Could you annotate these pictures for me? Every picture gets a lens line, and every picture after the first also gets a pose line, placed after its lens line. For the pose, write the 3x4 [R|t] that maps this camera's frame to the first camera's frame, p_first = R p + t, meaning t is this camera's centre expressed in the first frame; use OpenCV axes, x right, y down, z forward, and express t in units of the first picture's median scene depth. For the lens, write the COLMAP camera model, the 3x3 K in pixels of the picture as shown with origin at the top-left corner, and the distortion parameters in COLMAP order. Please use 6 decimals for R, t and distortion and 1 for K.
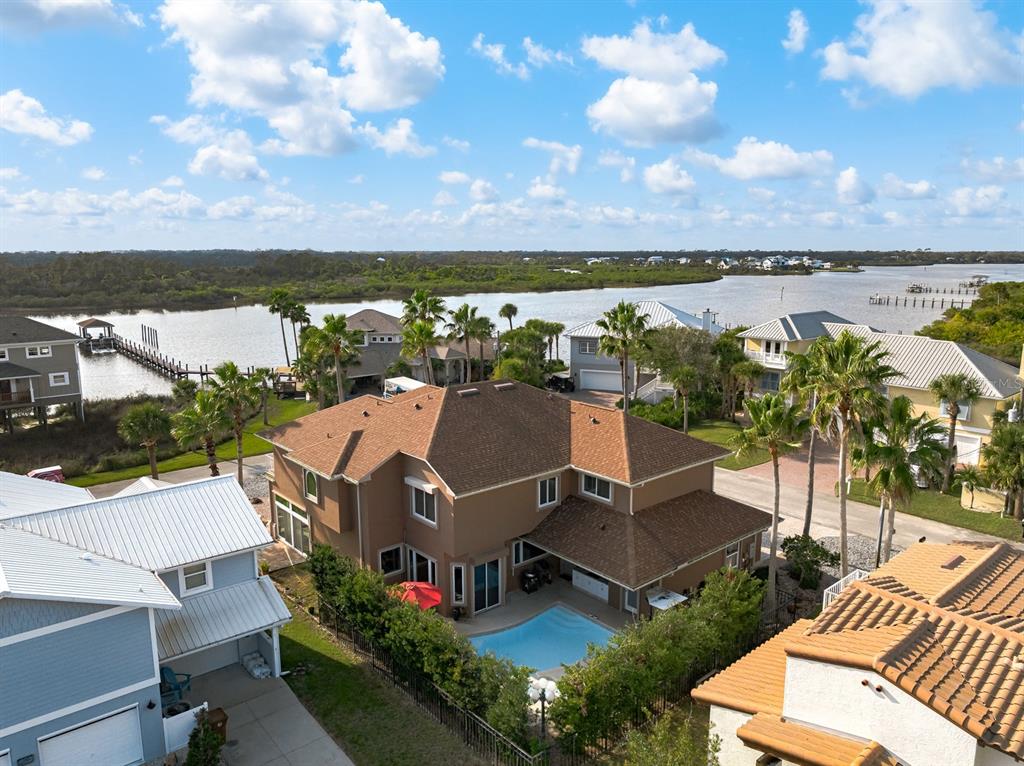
lens RADIAL K [[726.5, 0, 512.0], [0, 726.5, 383.0], [0, 0, 1]] dist [-0.035211, 0.022125]
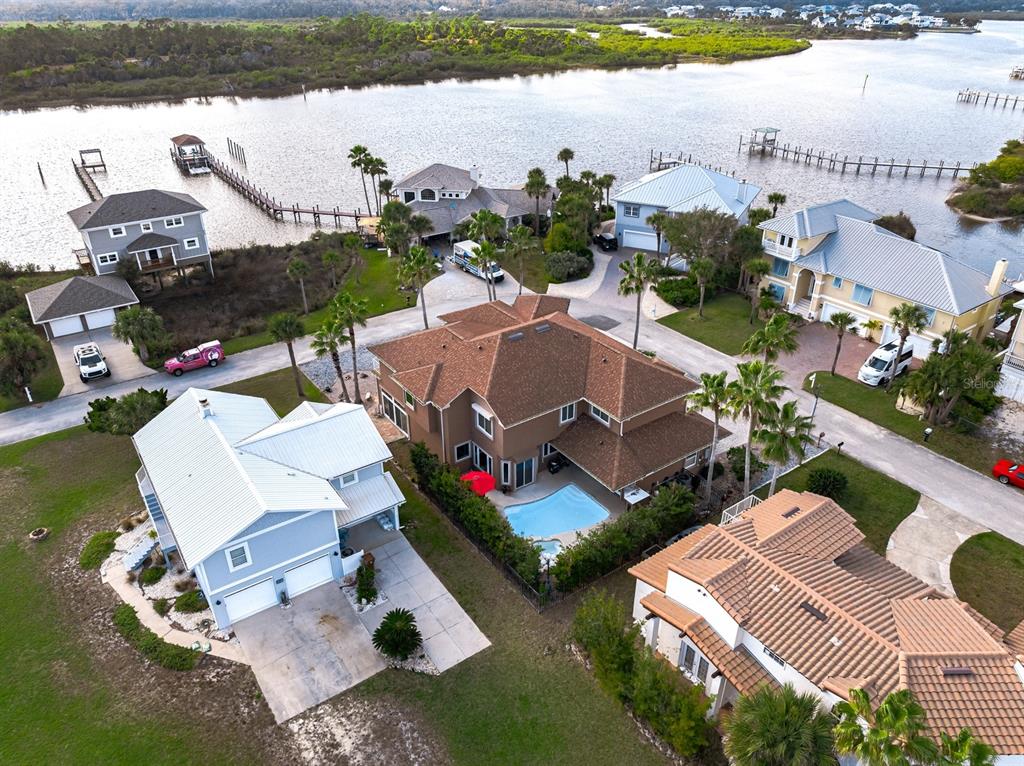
lens RADIAL K [[722.9, 0, 512.0], [0, 722.9, 383.0], [0, 0, 1]] dist [-0.020780, -0.001124]
pose [[0.995737, 0.046325, -0.079766, 0.049462], [-0.017726, 0.944726, 0.327382, -0.376927], [0.090523, -0.324572, 0.941519, -0.365718]]
